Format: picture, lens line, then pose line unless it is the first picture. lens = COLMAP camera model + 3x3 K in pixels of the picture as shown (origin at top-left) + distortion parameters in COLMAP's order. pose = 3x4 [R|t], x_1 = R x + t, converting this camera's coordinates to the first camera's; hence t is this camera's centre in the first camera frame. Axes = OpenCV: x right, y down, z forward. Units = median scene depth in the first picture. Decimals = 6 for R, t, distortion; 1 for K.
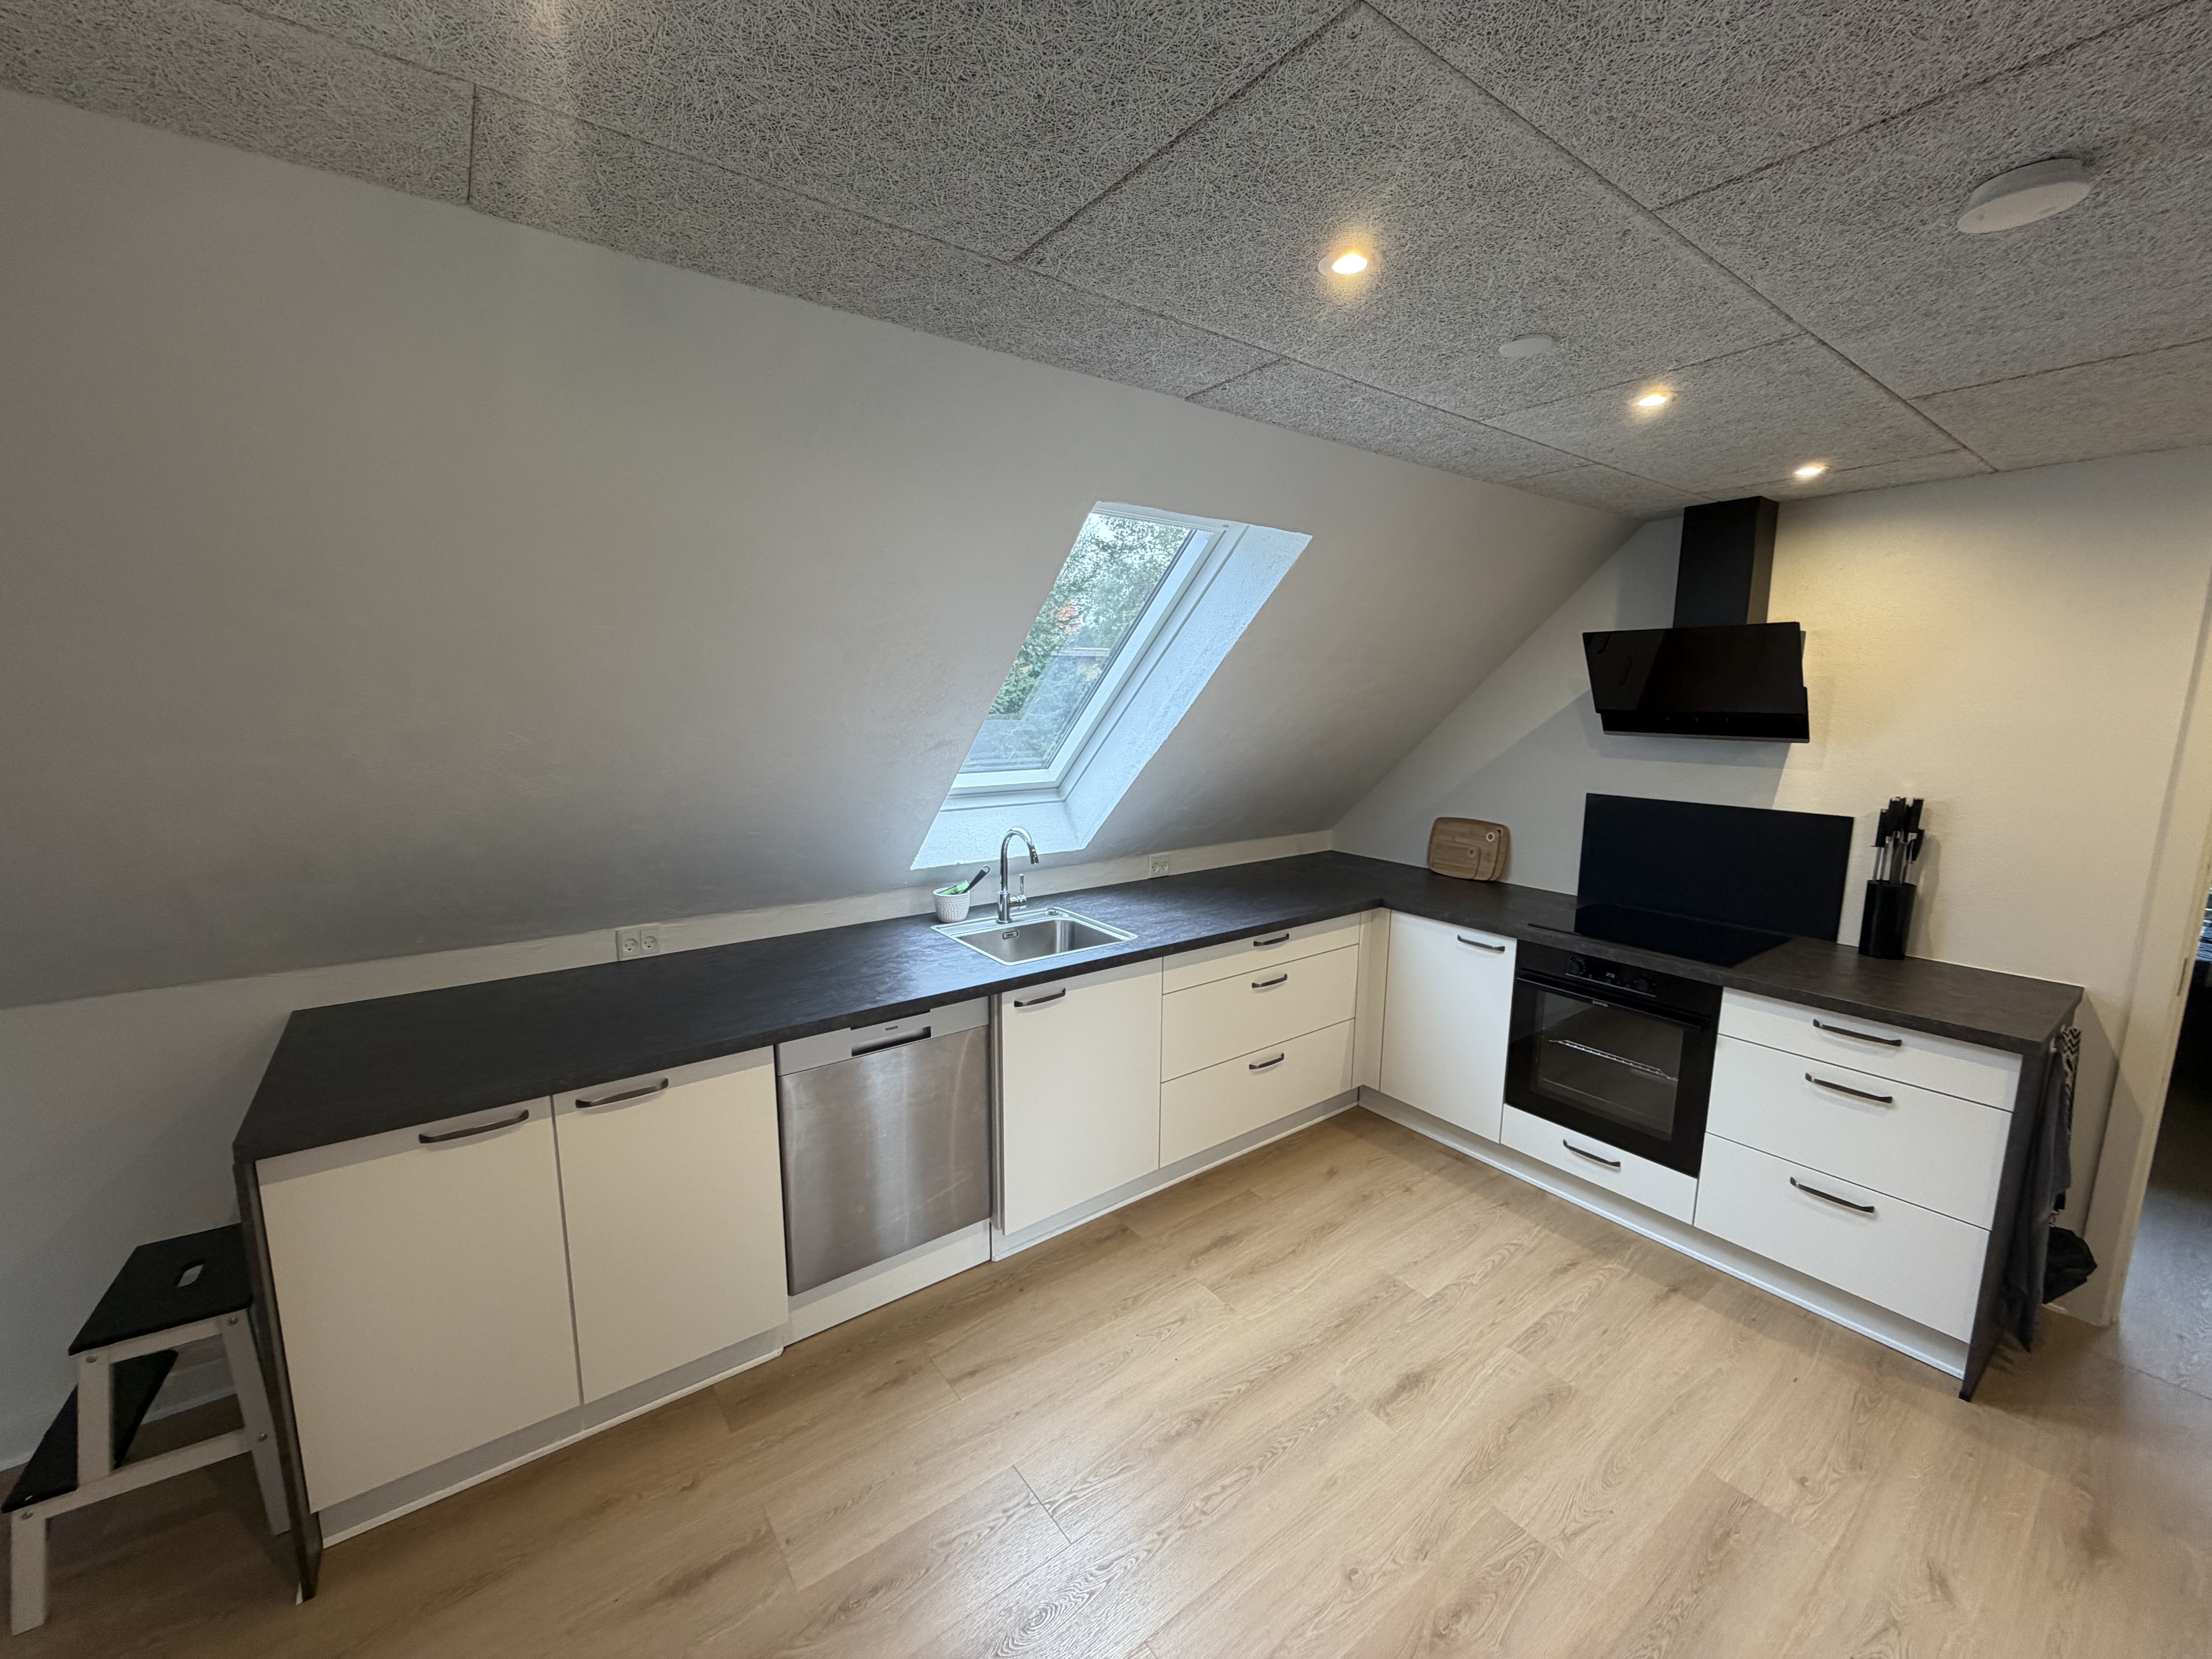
lens RADIAL K [[884.0, 0, 1103.6], [0, 884.0, 833.5], [0, 0, 1]] dist [-0.000084, -0.000519]
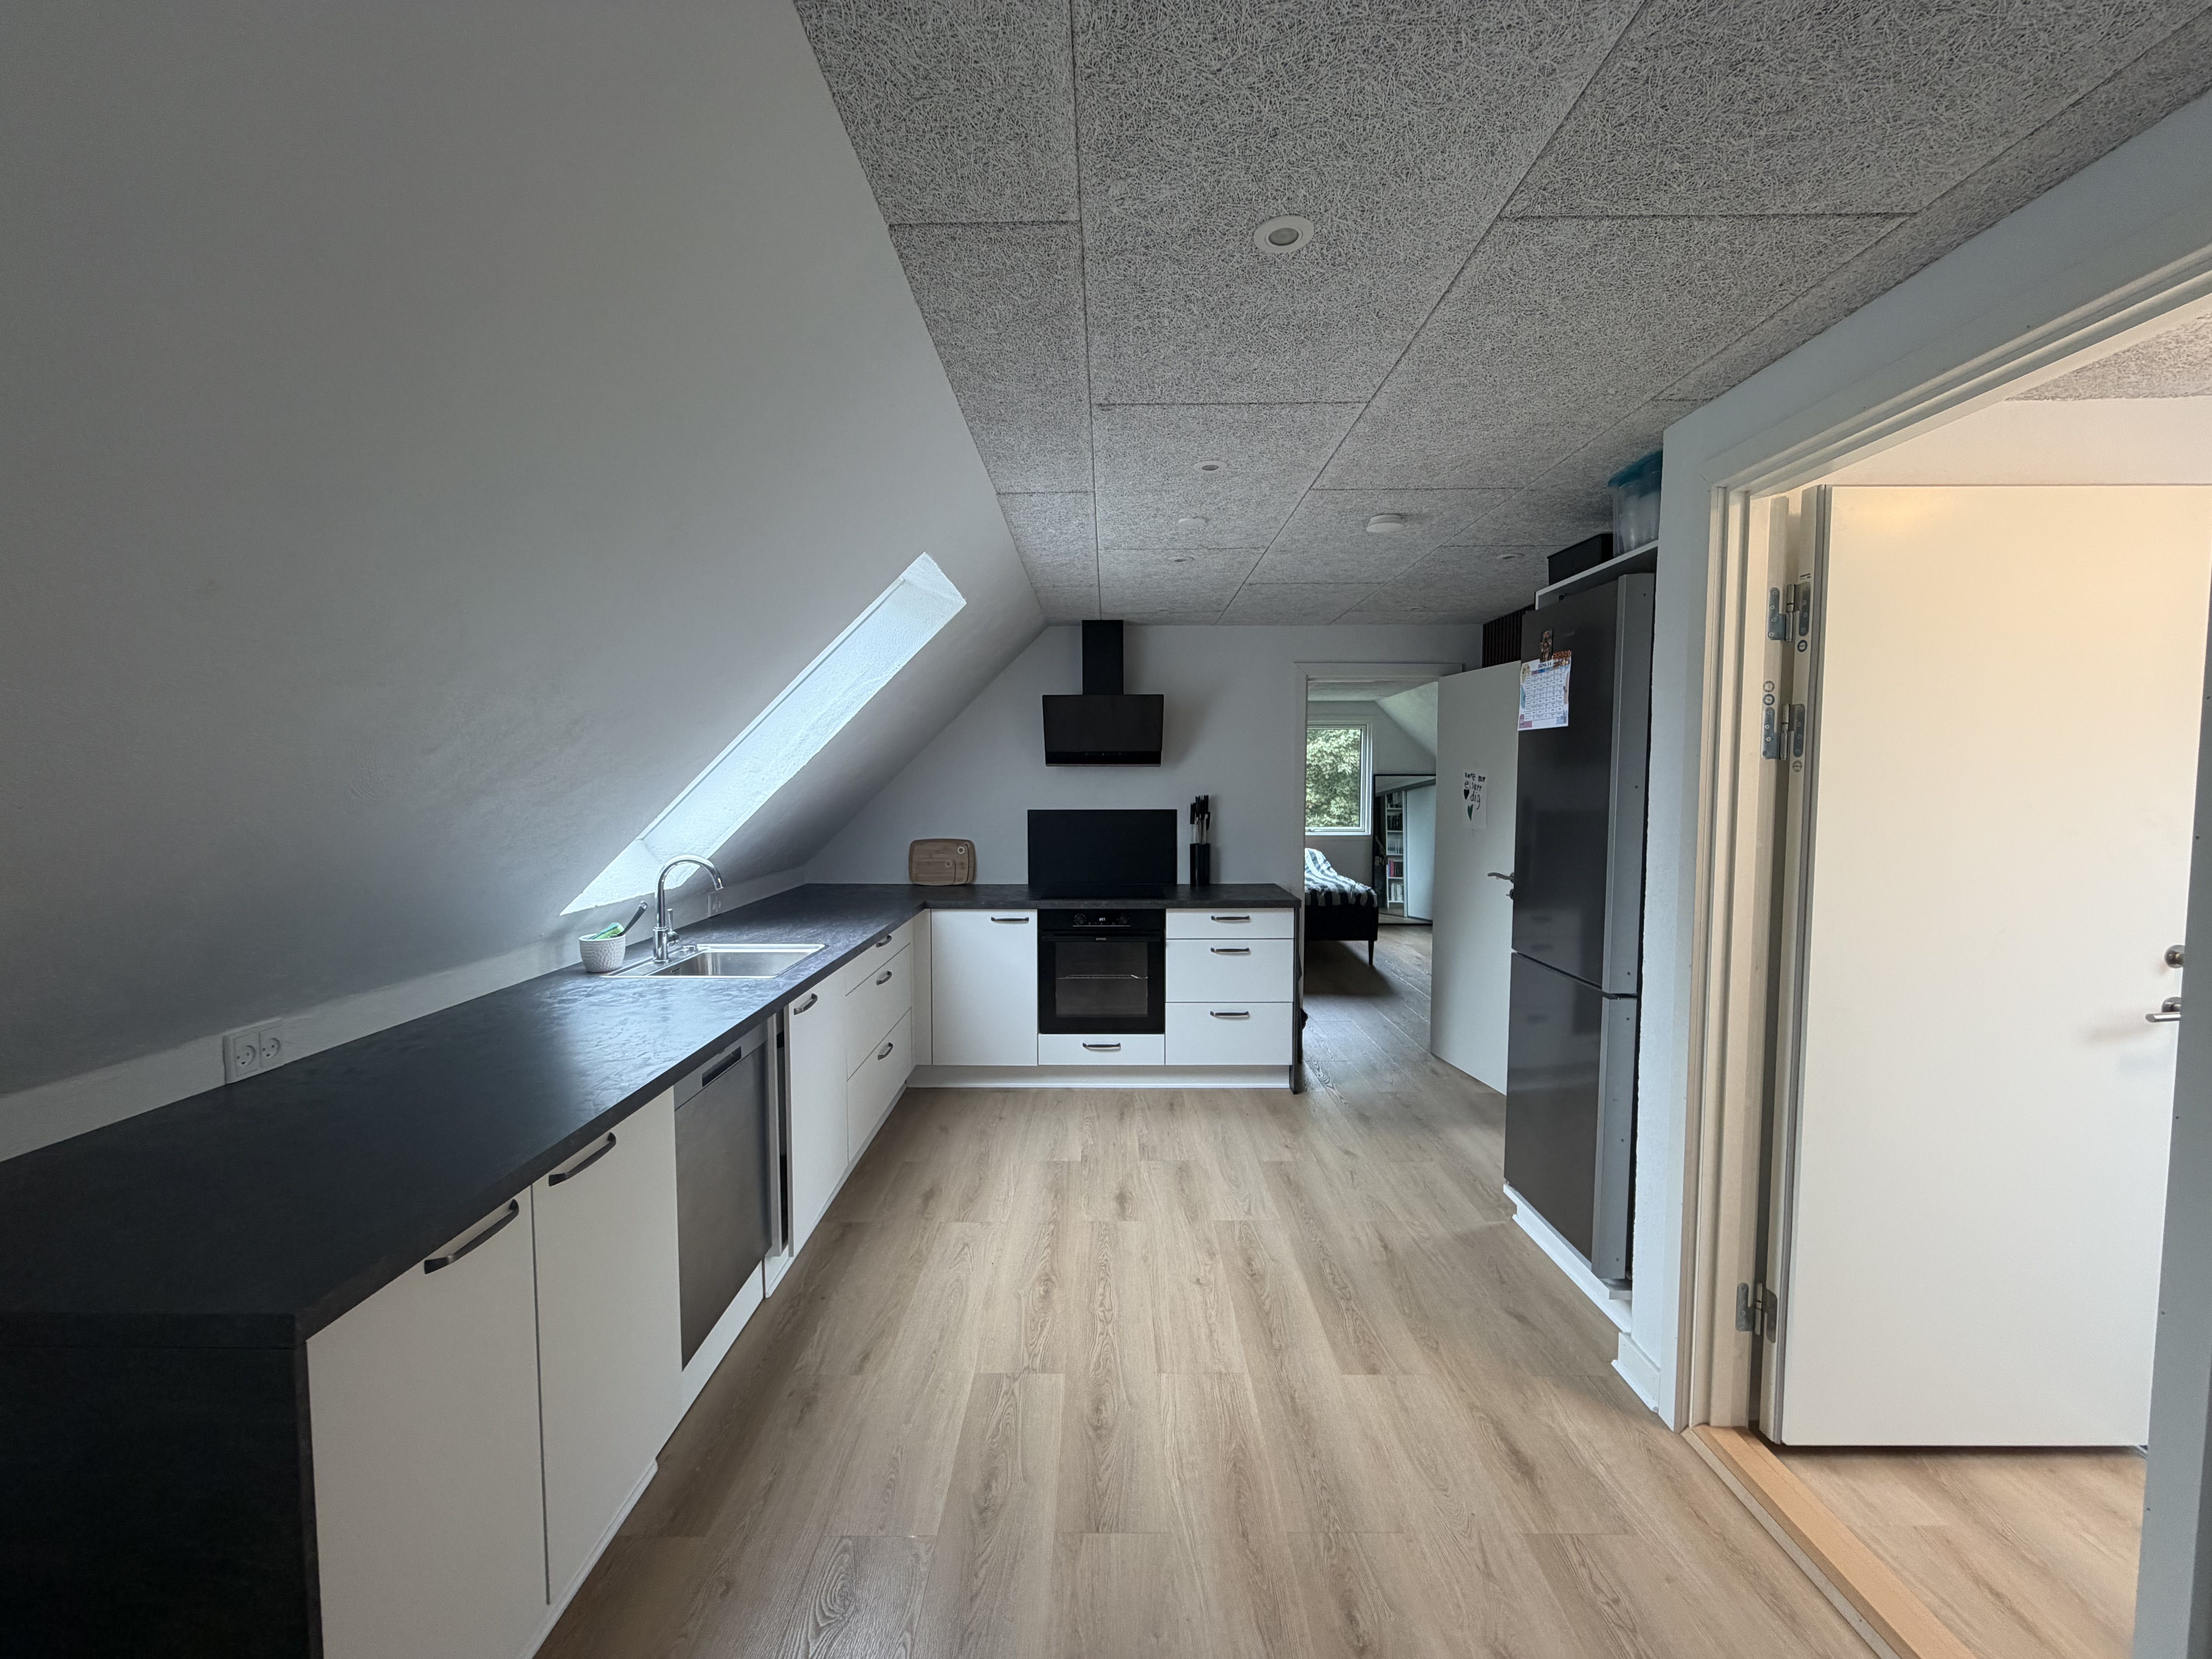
lens RADIAL K [[884.0, 0, 1103.6], [0, 884.0, 833.5], [0, 0, 1]] dist [-0.000084, -0.000519]
pose [[0.600845, -0.055971, 0.797403, -0.654826], [0.133462, 0.990568, -0.031034, 0.066579], [-0.788145, 0.125069, 0.602648, 0.077513]]
